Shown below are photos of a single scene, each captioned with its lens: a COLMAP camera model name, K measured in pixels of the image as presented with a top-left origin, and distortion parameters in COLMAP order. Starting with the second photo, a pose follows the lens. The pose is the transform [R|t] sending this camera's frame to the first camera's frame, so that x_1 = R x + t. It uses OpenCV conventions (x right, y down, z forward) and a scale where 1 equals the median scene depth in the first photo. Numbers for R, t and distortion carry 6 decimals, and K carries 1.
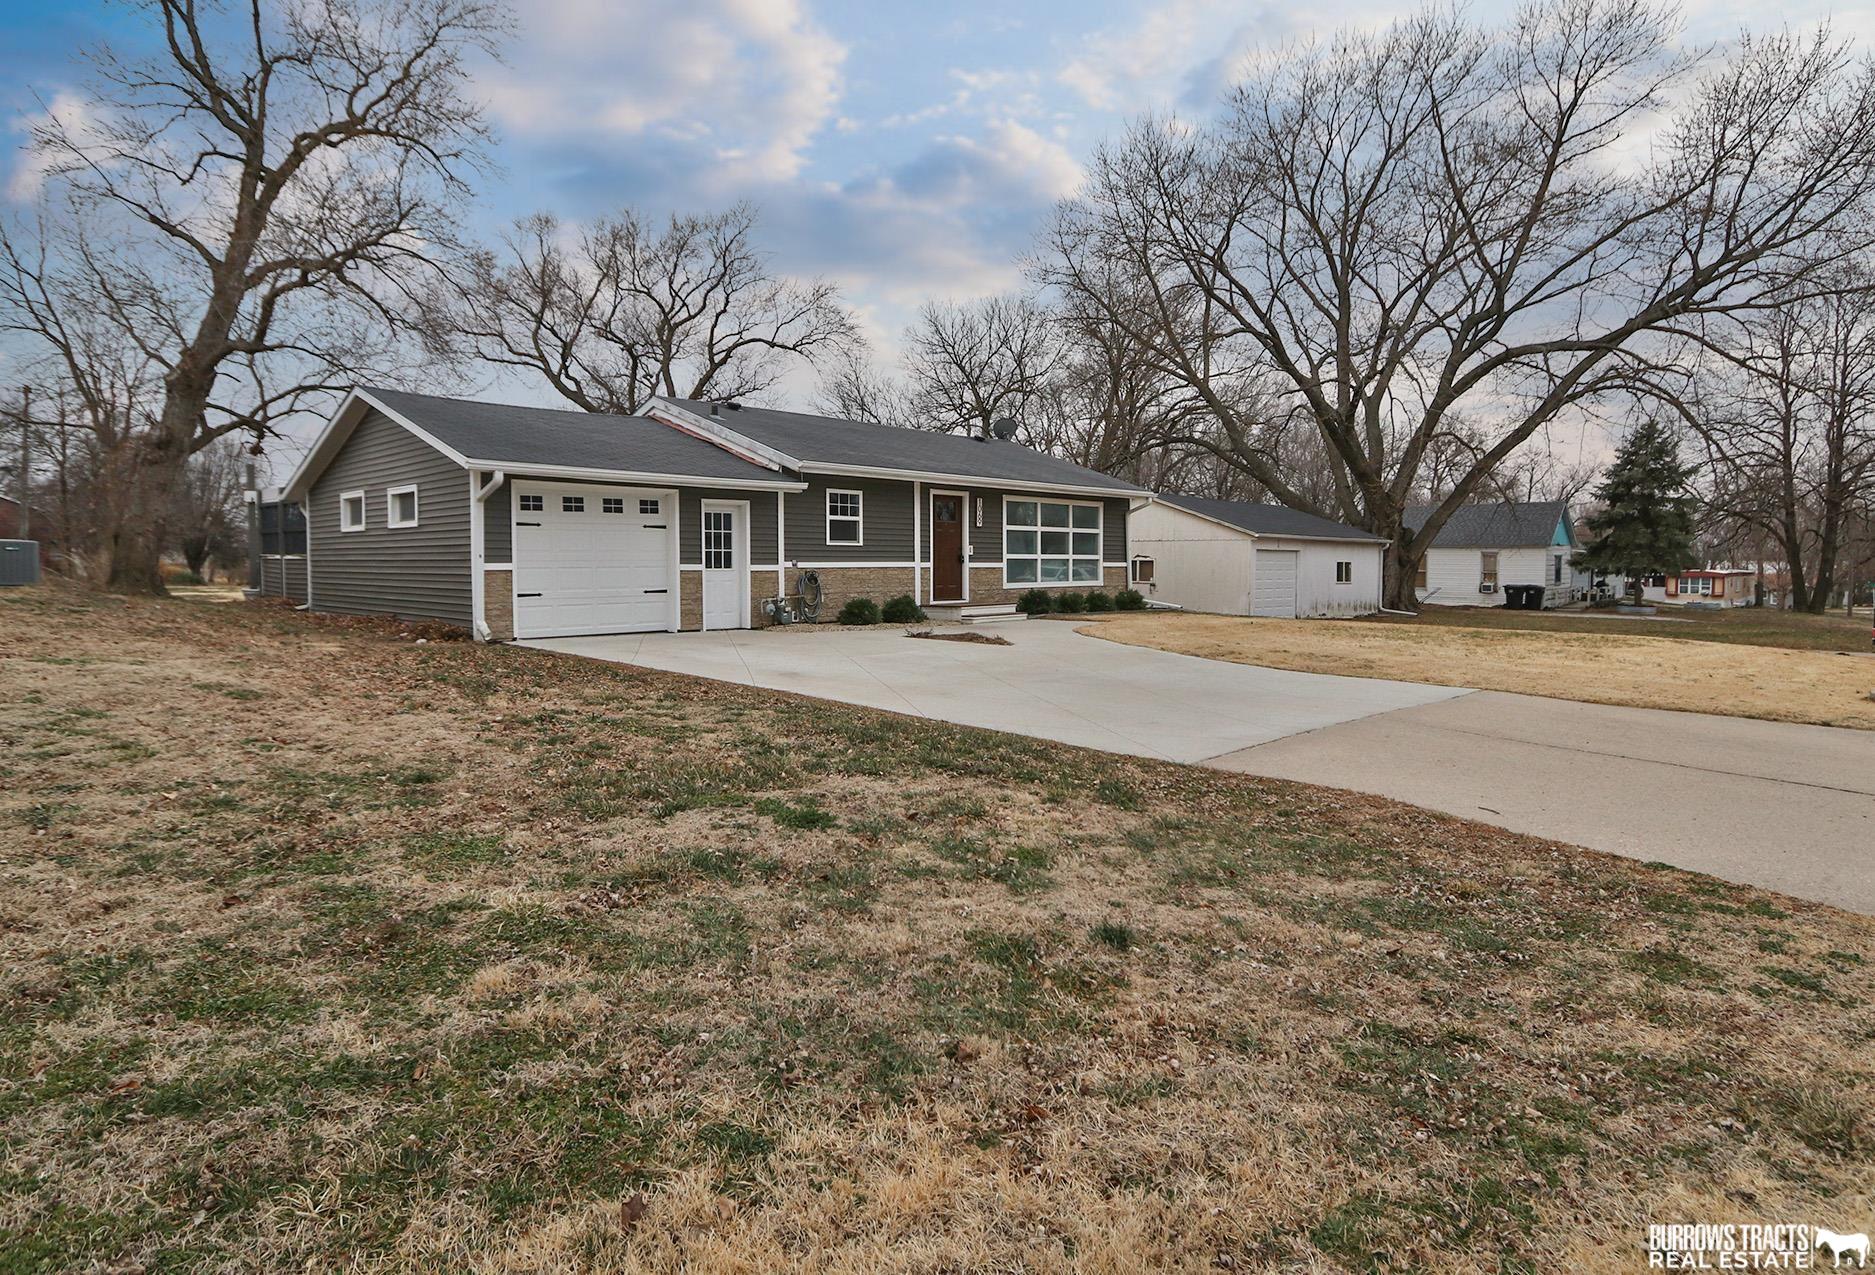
lens RADIAL K [[1011.5, 0, 941.2], [0, 1011.5, 632.3], [0, 0, 1]] dist [0.005136, 0.000449]
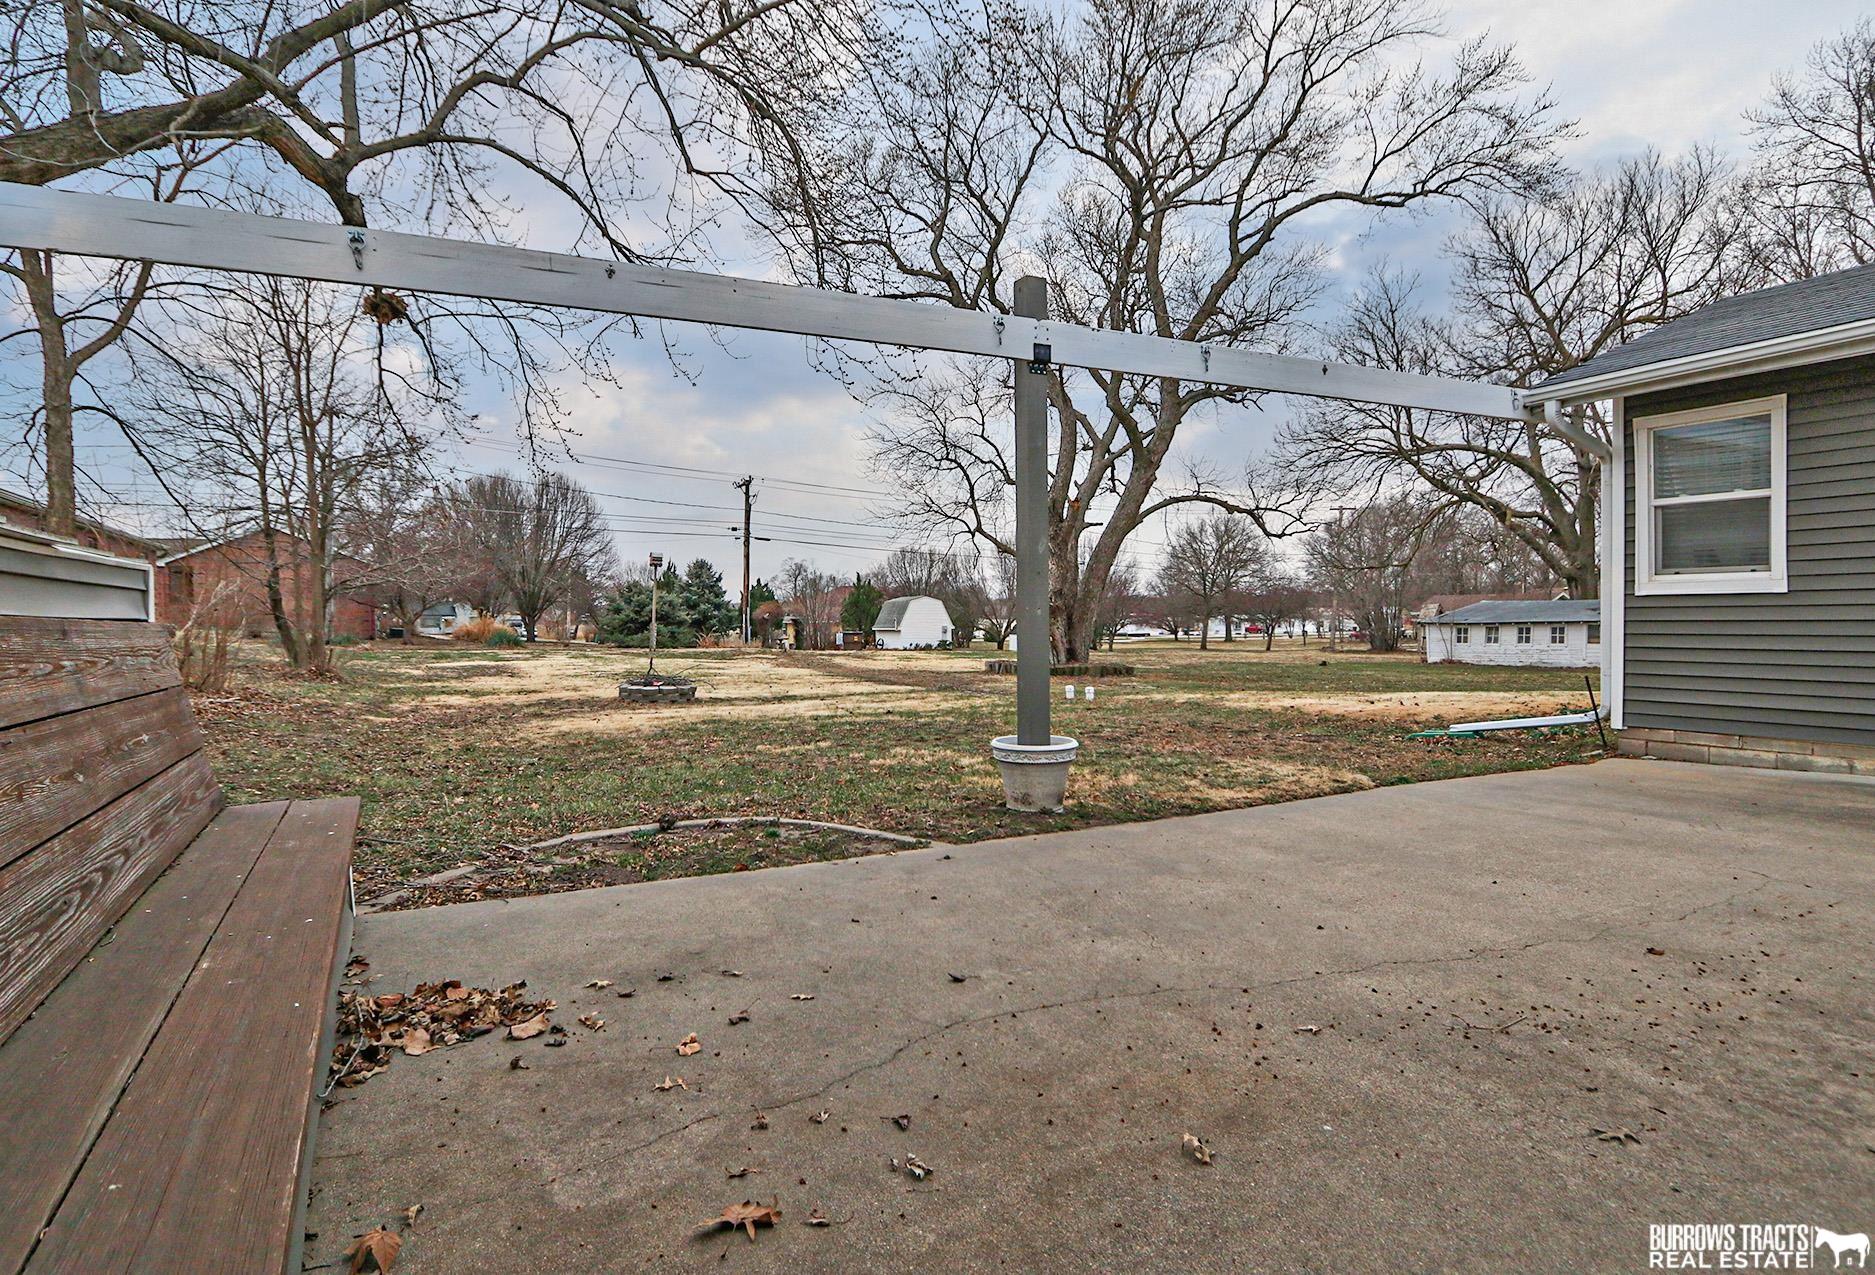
lens RADIAL K [[1011.5, 0, 935.0], [0, 1011.5, 636.0], [0, 0, 1]] dist [0.005136, 0.000449]
pose [[0.947848, -0.003557, -0.318703, -0.206001], [-0.010350, 0.999067, -0.041933, -0.030876], [0.318555, 0.043045, 0.946926, 0.427738]]
